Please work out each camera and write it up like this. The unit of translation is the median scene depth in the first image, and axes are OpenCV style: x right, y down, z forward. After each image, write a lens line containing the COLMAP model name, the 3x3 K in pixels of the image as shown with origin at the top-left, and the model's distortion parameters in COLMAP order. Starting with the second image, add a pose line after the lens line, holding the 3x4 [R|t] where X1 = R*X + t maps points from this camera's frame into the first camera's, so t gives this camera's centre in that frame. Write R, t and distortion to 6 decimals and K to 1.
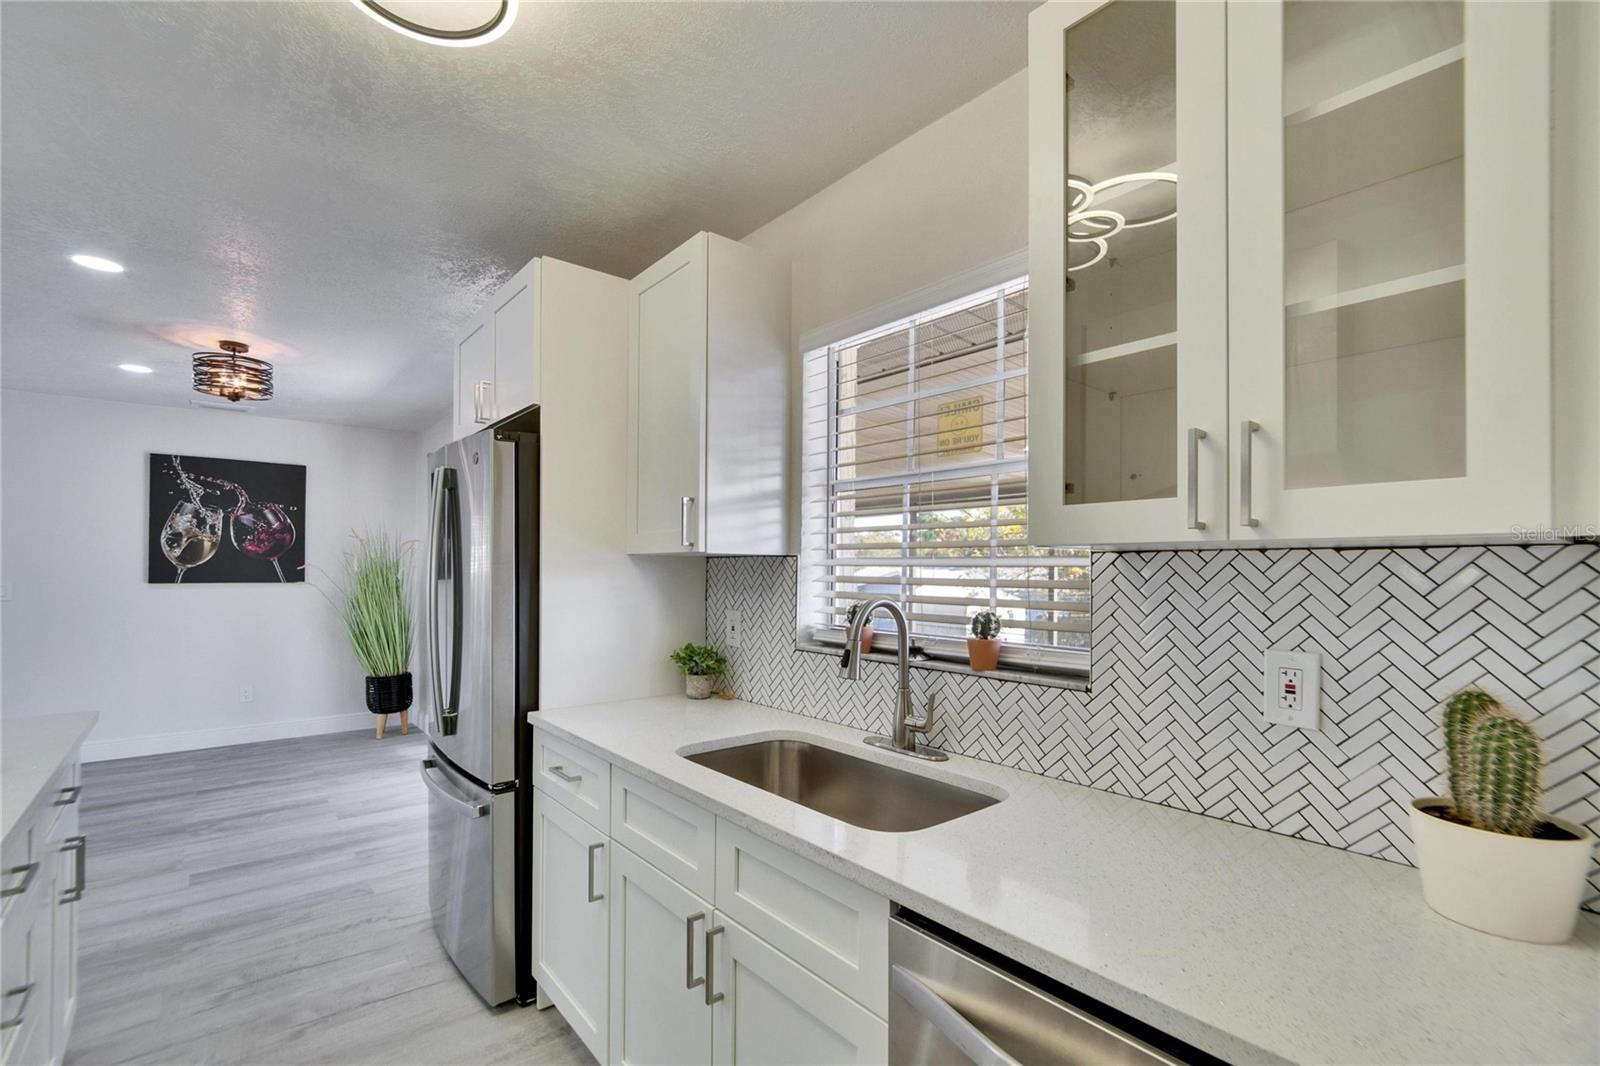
lens RADIAL K [[710.0, 0, 792.9], [0, 710.0, 563.7], [0, 0, 1]] dist [-0.002428, -0.002356]
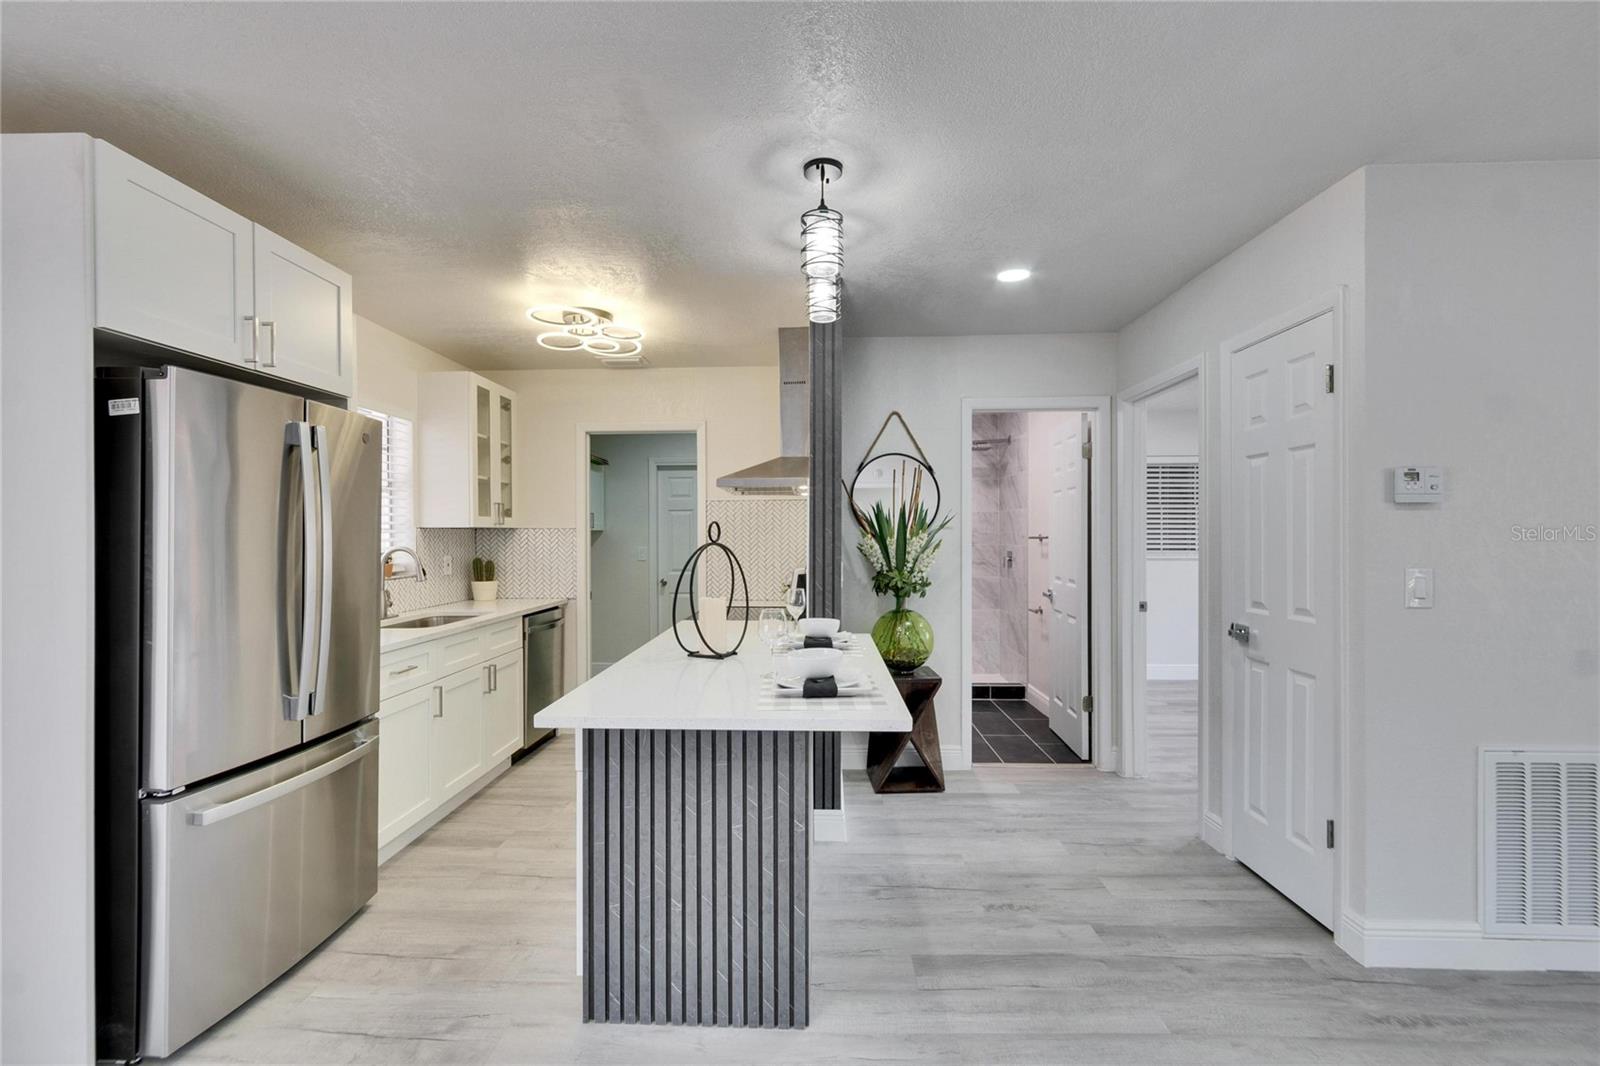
lens RADIAL K [[709.8, 0, 789.9], [0, 709.8, 535.0], [0, 0, 1]] dist [-0.000804, -0.000508]
pose [[-0.743132, -0.003336, 0.669137, -1.491708], [-0.004279, 0.999991, 0.000234, 0.004557], [-0.669132, -0.002689, -0.743139, 1.208599]]
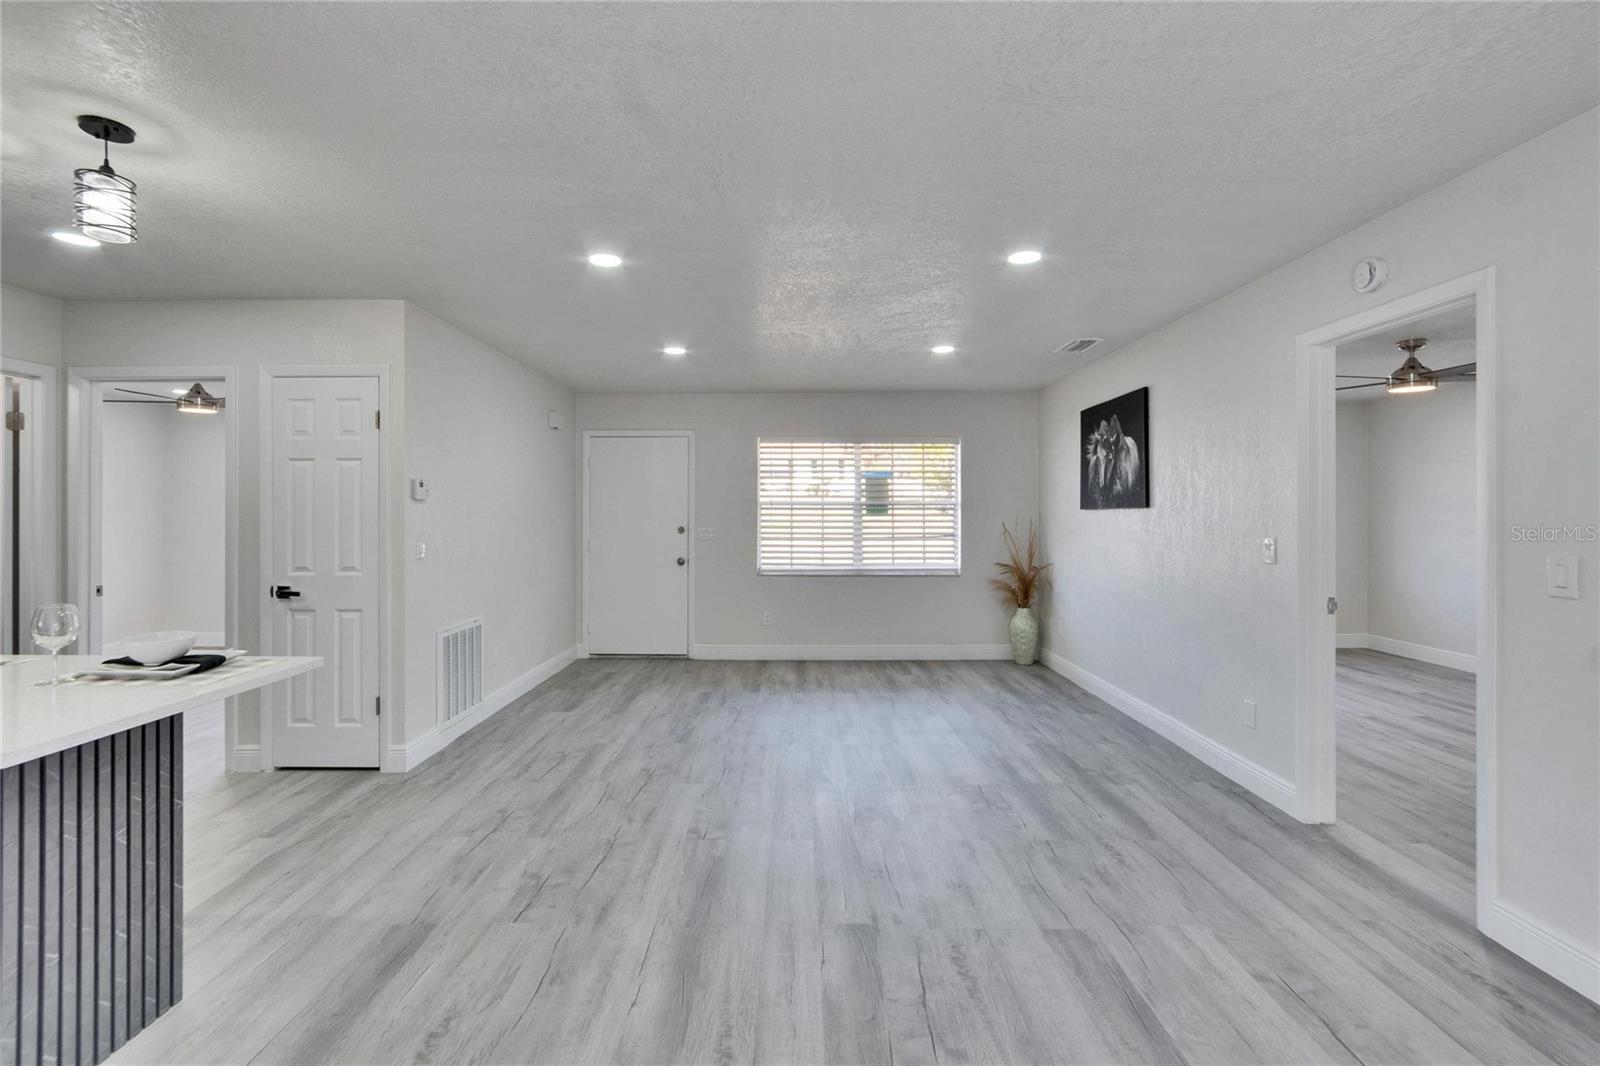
lens RADIAL K [[709.8, 0, 784.3], [0, 709.8, 512.7], [0, 0, 1]] dist [-0.000804, -0.000508]
pose [[-0.651439, -0.007366, -0.758665, -0.827446], [-0.000140, 0.999954, -0.009588, 0.005056], [0.758701, -0.006140, -0.651411, 1.651041]]
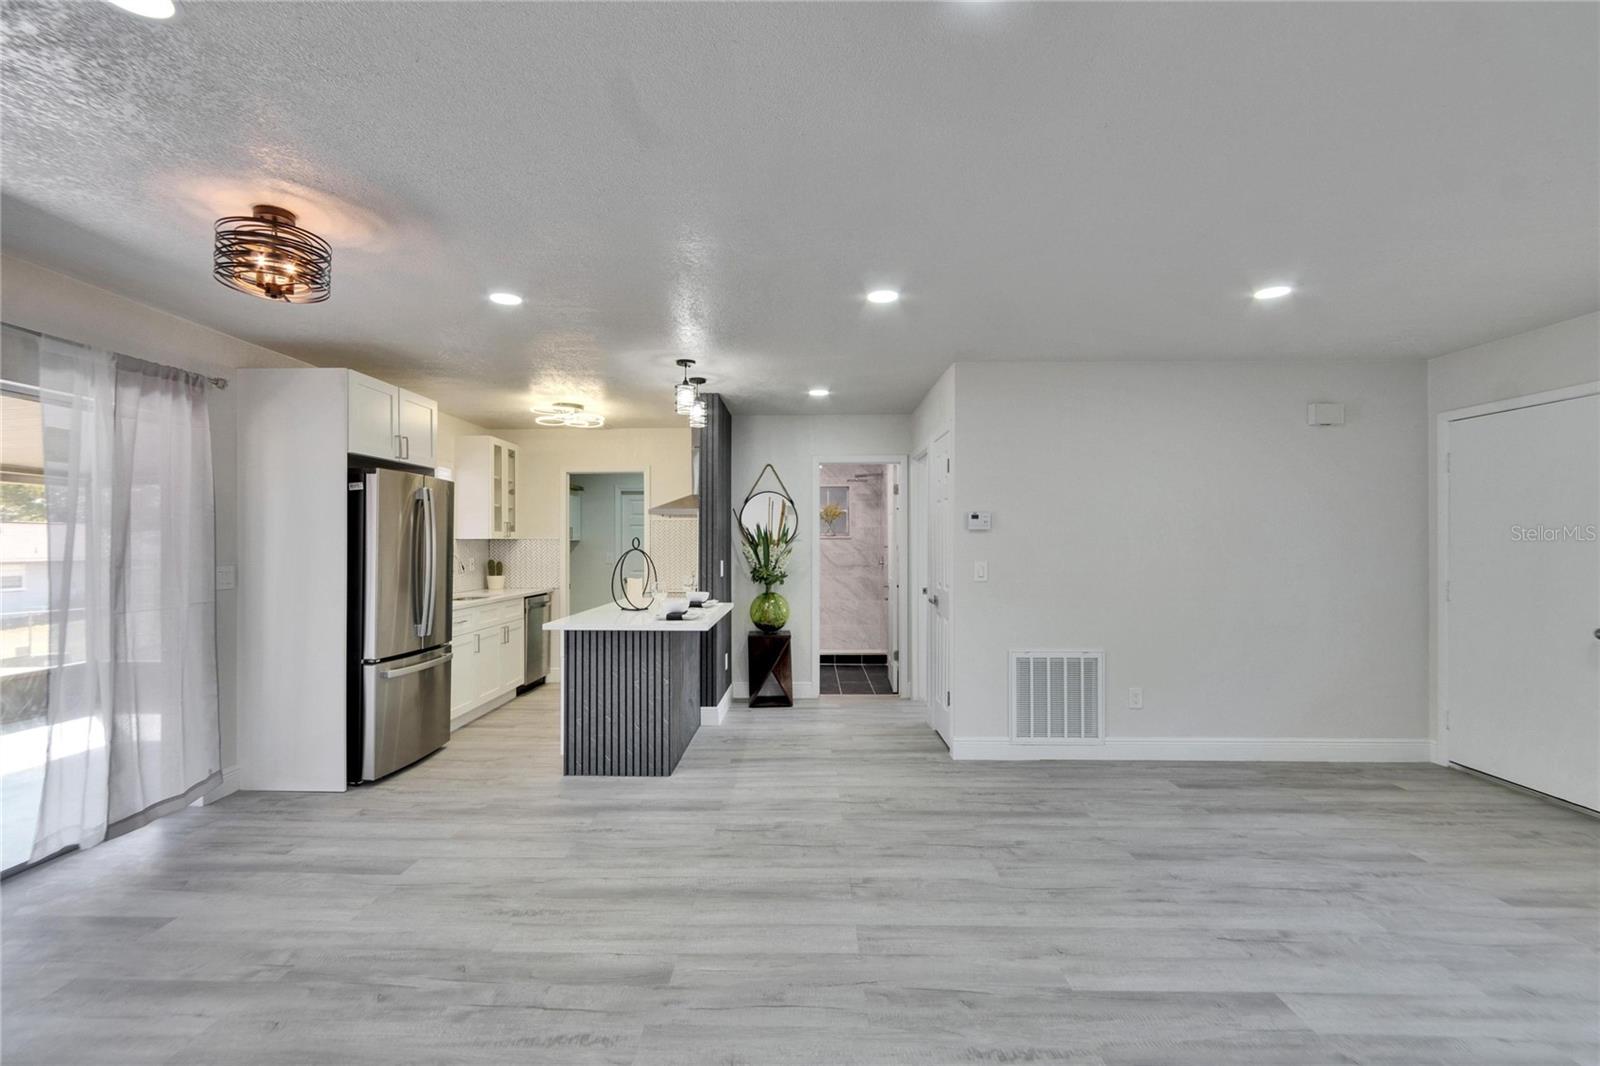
lens RADIAL K [[709.8, 0, 787.1], [0, 709.8, 543.7], [0, 0, 1]] dist [-0.000804, -0.000508]
pose [[-0.755754, -0.005206, 0.654835, -2.266819], [-0.006956, 0.999976, -0.000079, 0.000296], [-0.654818, -0.004615, -0.755772, 1.685131]]
